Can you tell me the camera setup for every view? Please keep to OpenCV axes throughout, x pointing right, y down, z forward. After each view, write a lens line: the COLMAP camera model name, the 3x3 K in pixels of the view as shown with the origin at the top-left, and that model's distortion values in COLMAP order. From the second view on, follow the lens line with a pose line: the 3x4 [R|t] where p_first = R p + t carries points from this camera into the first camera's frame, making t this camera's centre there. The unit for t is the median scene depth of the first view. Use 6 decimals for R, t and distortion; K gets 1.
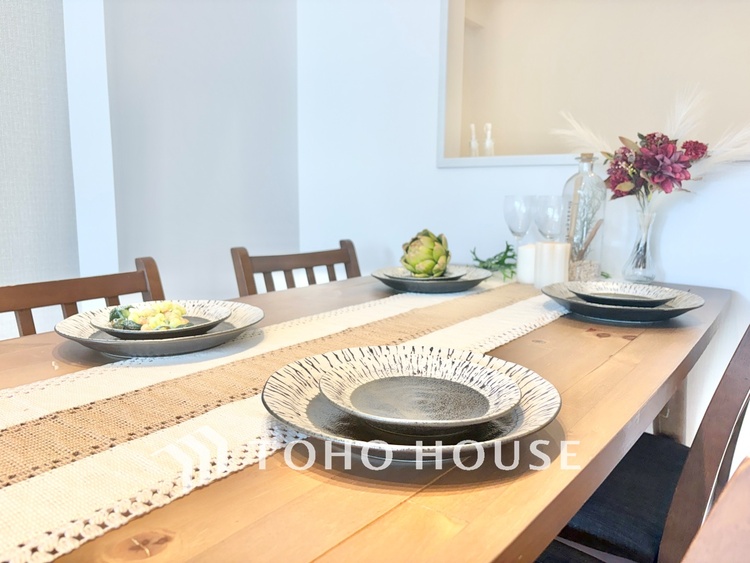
lens RADIAL K [[569.3, 0, 375.0], [0, 569.3, 281.5], [0, 0, 1]] dist [0.006079, 0.003793]
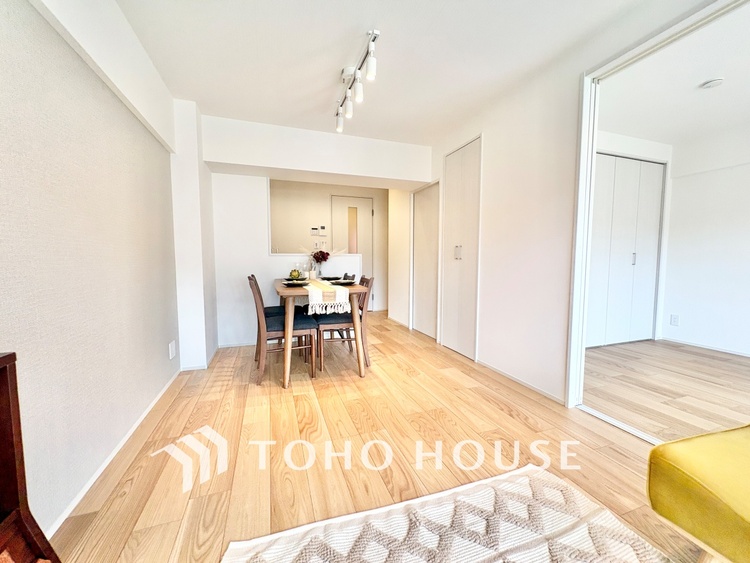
lens RADIAL K [[300.7, 0, 375.0], [0, 300.7, 281.5], [0, 0, 1]] dist [-0.000281, 0.000588]
pose [[0.557822, -0.072095, 0.826823, -1.635165], [0.132115, 0.991231, -0.002702, 0.109945], [-0.819378, 0.110743, 0.562456, -1.023782]]
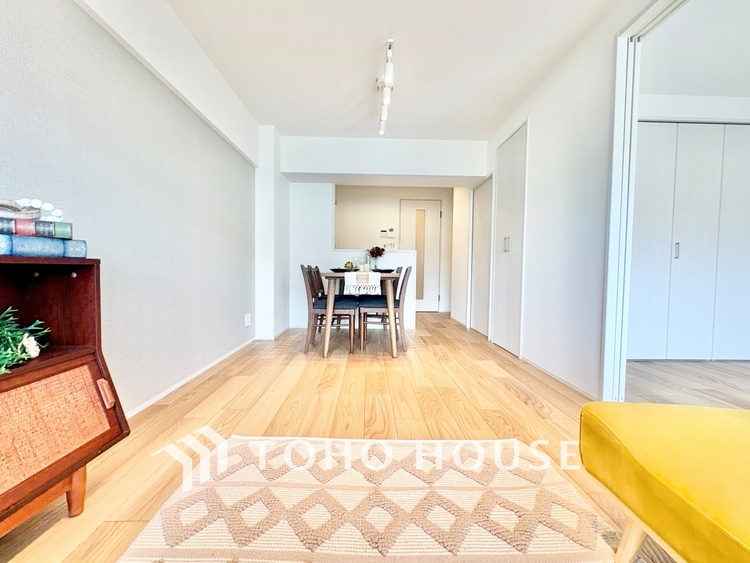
lens RADIAL K [[300.7, 0, 375.0], [0, 300.7, 281.5], [0, 0, 1]] dist [-0.000281, 0.000588]
pose [[0.786293, -0.022743, 0.617436, -1.482279], [0.089015, 0.993067, -0.076779, 0.342707], [-0.611408, 0.115332, 0.782865, -1.416623]]
